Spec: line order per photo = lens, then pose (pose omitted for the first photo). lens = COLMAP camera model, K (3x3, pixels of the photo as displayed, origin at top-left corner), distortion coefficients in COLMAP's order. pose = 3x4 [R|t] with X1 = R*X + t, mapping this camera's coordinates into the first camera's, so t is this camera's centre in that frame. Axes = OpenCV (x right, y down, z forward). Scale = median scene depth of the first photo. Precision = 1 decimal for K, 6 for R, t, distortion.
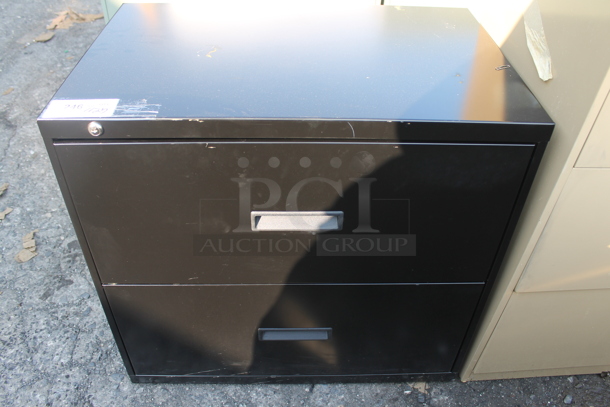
lens RADIAL K [[514.2, 0, 309.0], [0, 514.2, 202.5], [0, 0, 1]] dist [-0.138510, 0.102608]
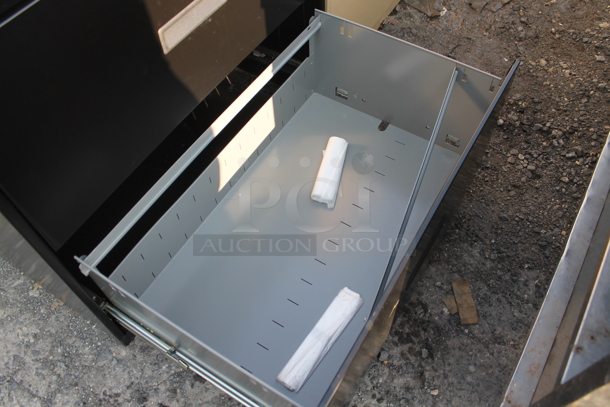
lens RADIAL K [[514.2, 0, 306.8], [0, 514.2, 198.4], [0, 0, 1]] dist [-0.138510, 0.102608]
pose [[0.545985, -0.710938, 0.443247, -0.419413], [0.565711, 0.703084, 0.430864, -0.003201], [-0.617958, 0.015504, 0.786058, 0.144993]]
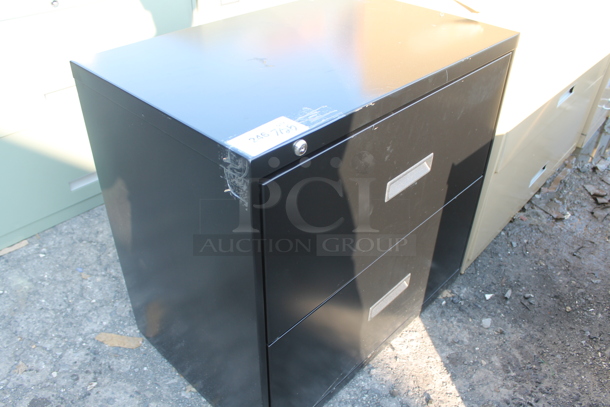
lens RADIAL K [[514.2, 0, 292.1], [0, 514.2, 205.6], [0, 0, 1]] dist [-0.138510, 0.102608]
pose [[0.716849, -0.420078, 0.556472, -0.659322], [0.451311, 0.887926, 0.088911, -0.094842], [-0.531455, 0.187407, 0.826096, 0.179838]]
